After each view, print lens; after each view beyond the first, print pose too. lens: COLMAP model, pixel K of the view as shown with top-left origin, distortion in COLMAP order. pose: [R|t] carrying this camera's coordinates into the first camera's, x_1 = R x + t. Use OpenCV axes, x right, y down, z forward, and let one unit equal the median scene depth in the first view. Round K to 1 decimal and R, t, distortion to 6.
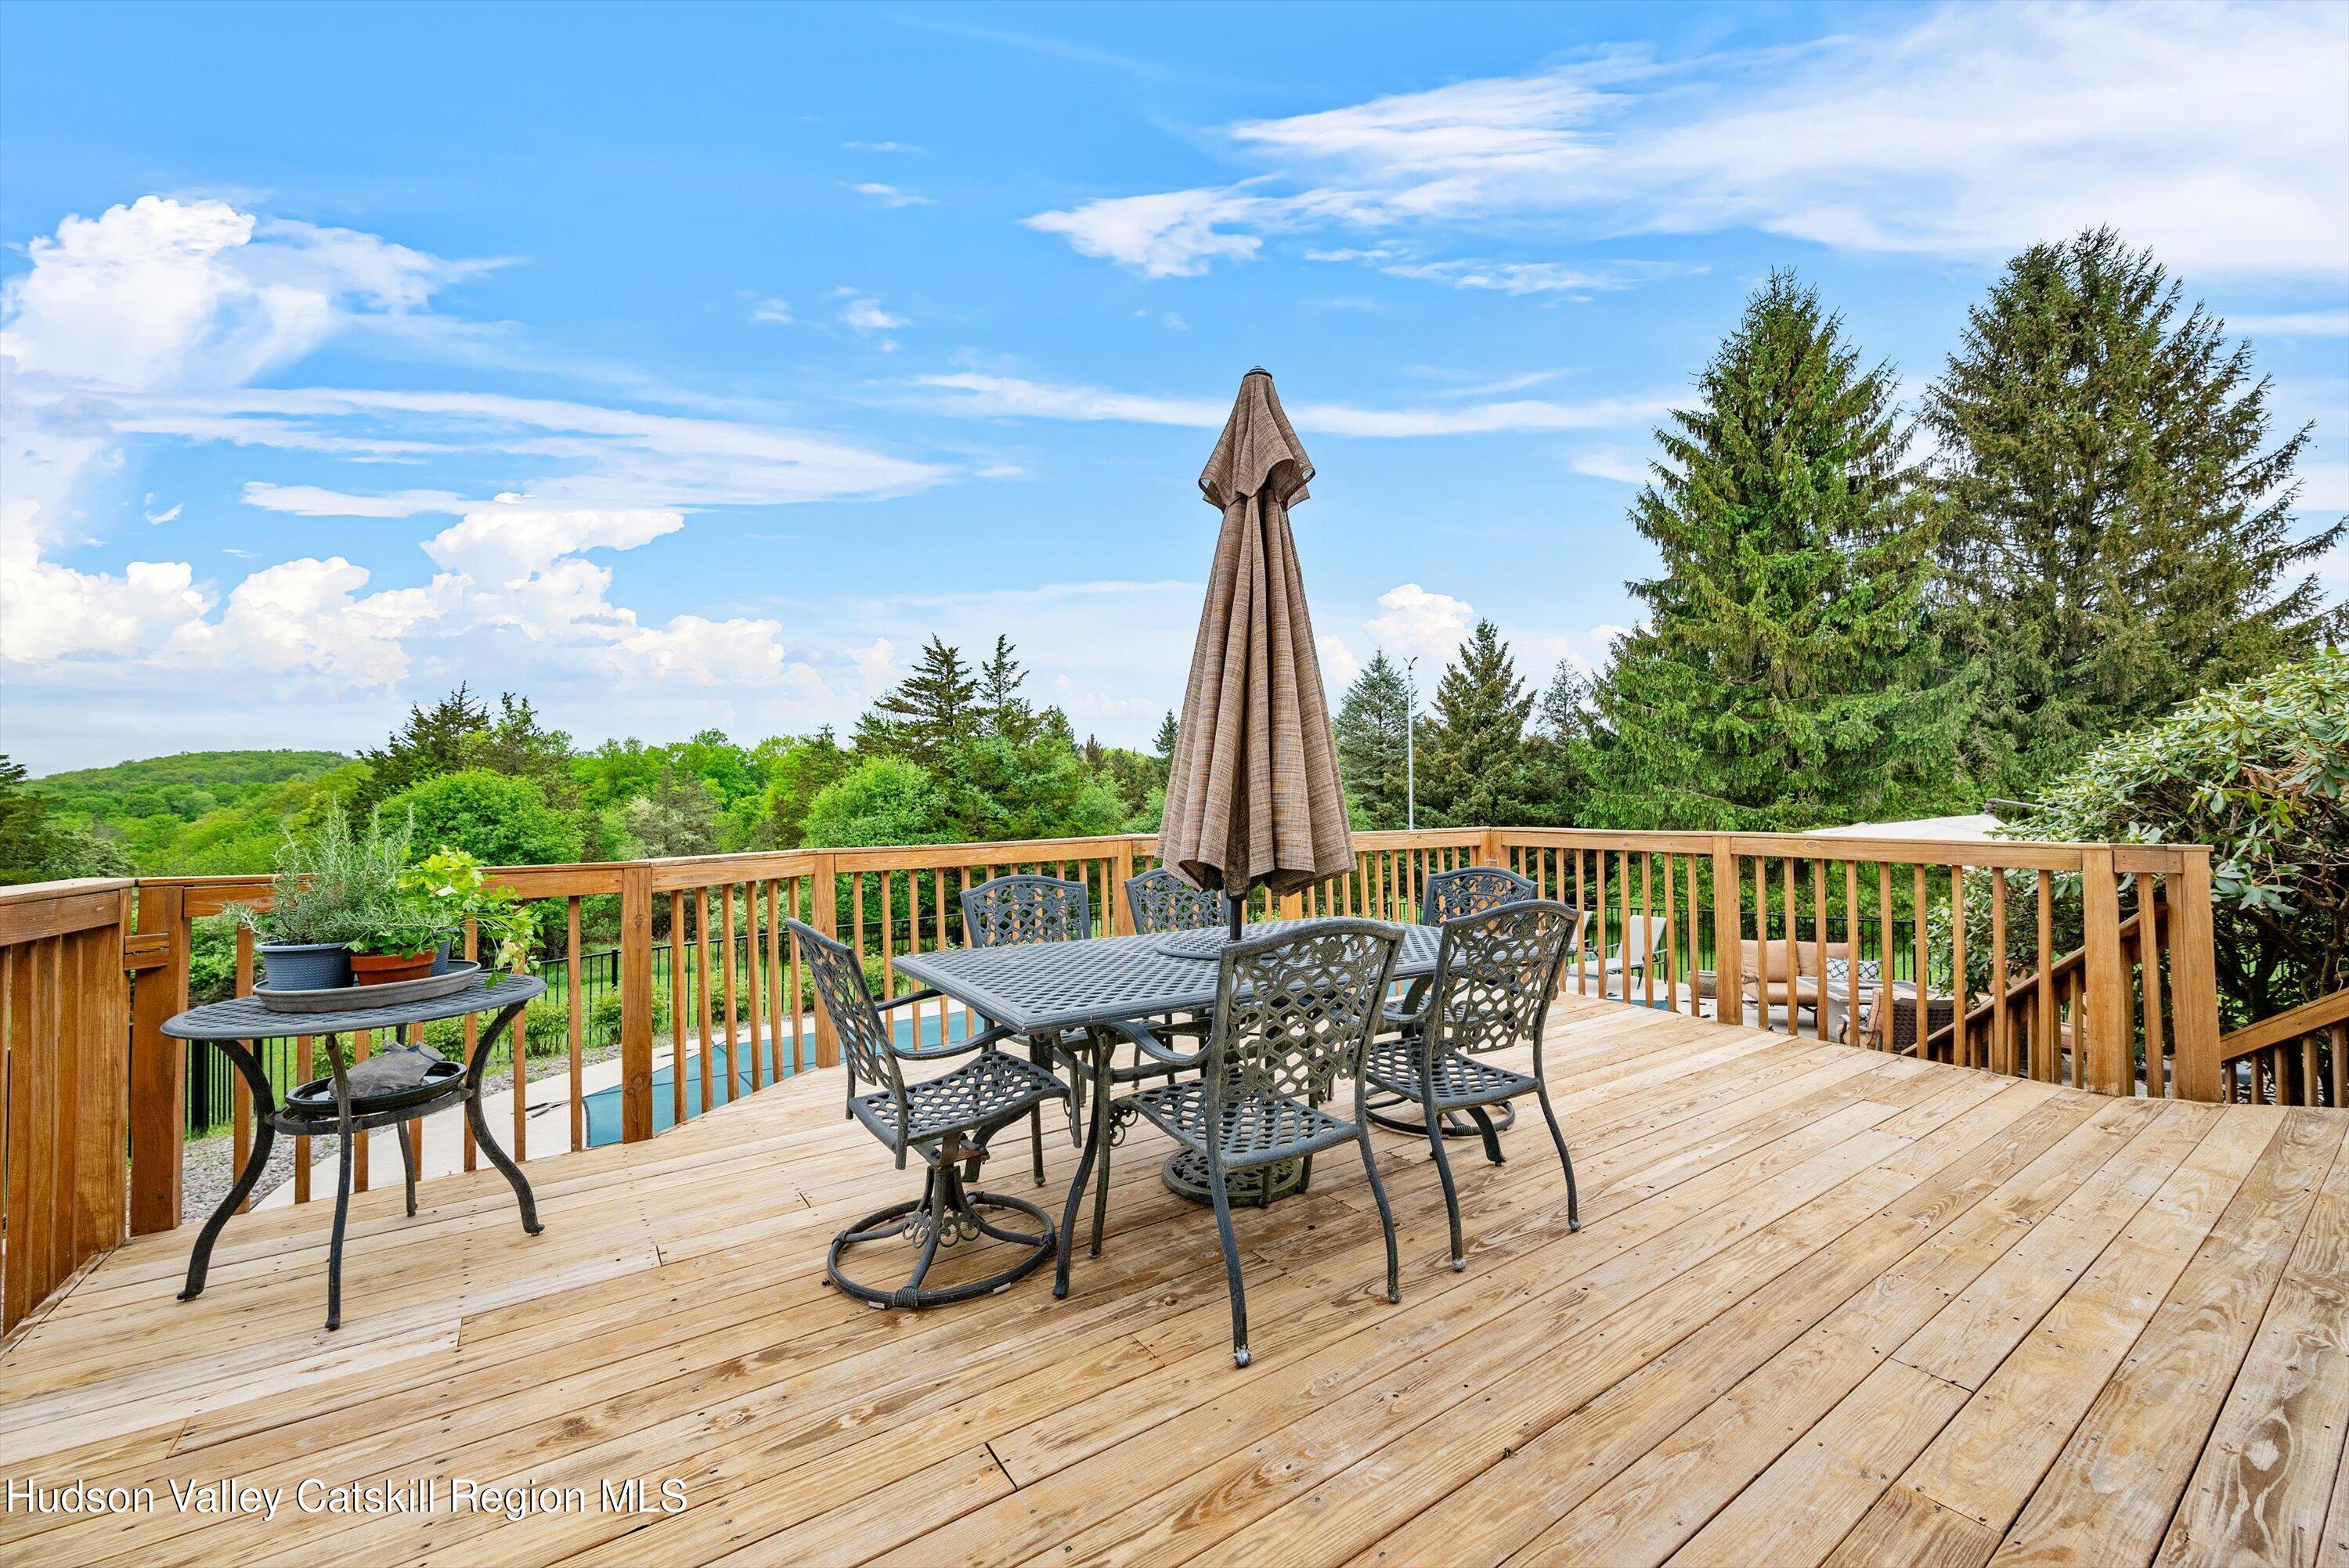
lens RADIAL K [[927.9, 0, 1182.6], [0, 927.9, 806.1], [0, 0, 1]] dist [0.000084, 0.000043]
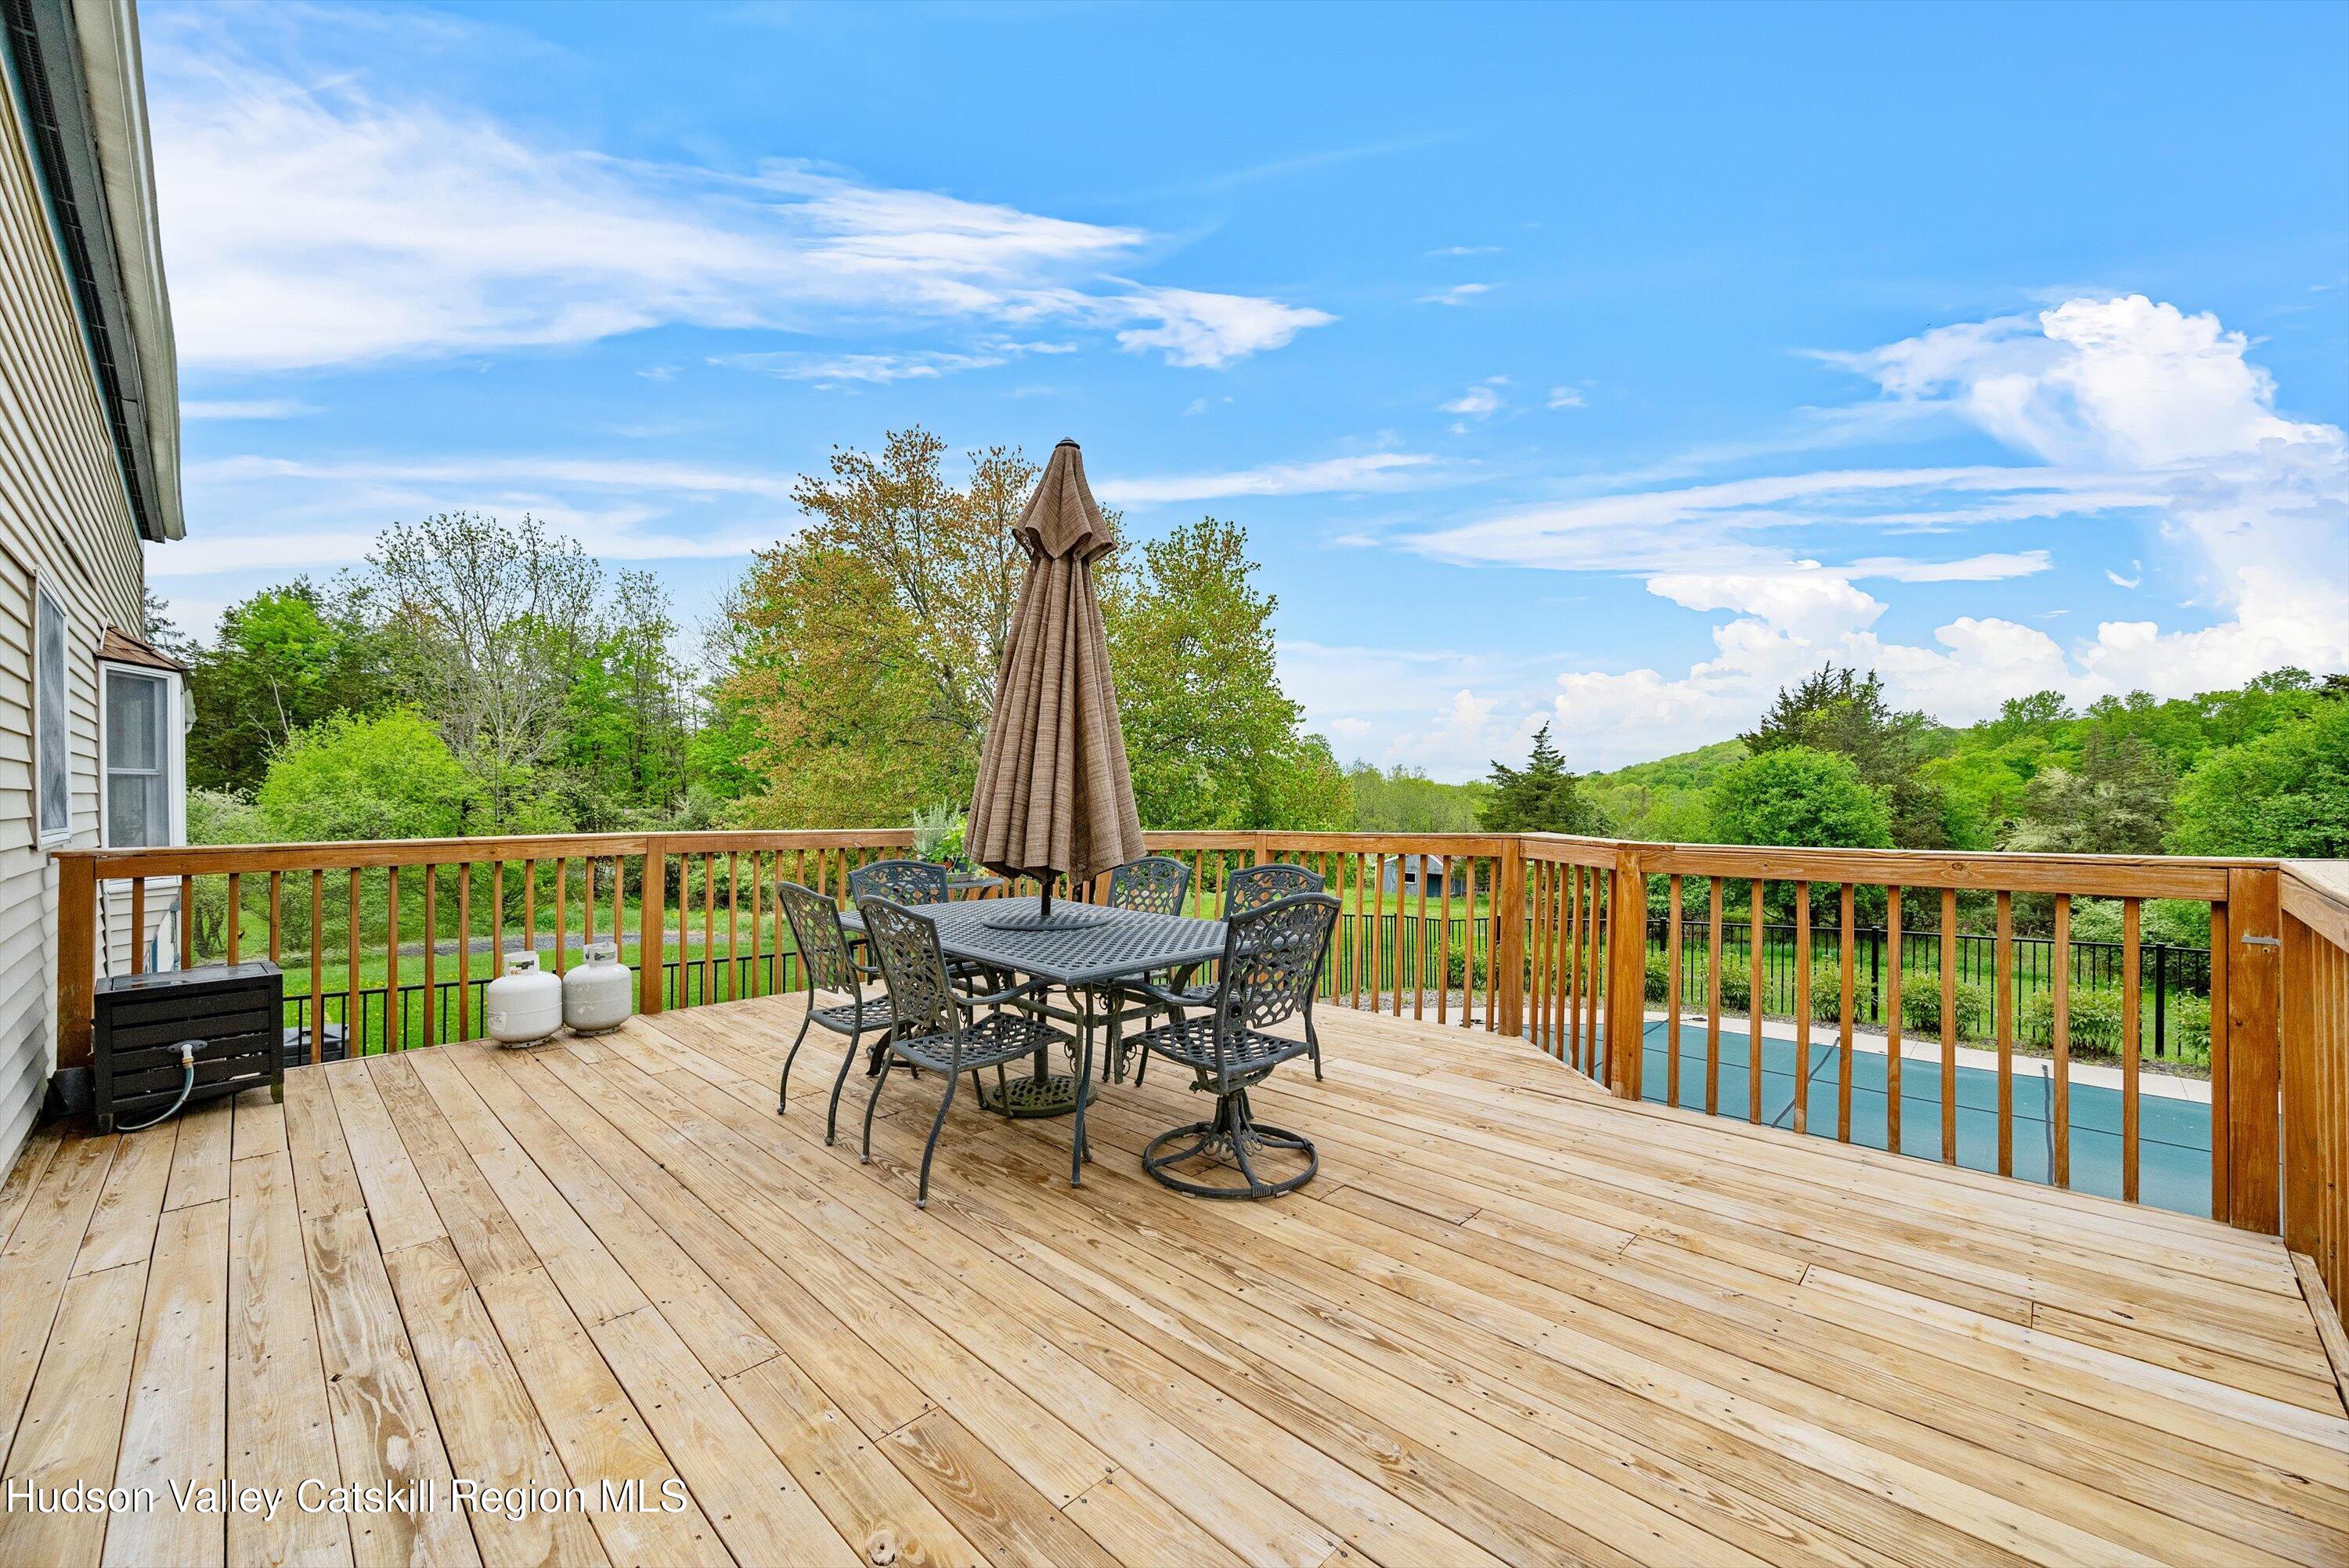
lens RADIAL K [[927.9, 0, 1182.6], [0, 927.9, 806.1], [0, 0, 1]] dist [0.000084, 0.000043]
pose [[0.181952, 0.019993, -0.983104, 1.248976], [0.011569, 0.999681, 0.022471, -0.028667], [0.983239, -0.015462, 0.181663, 0.901664]]
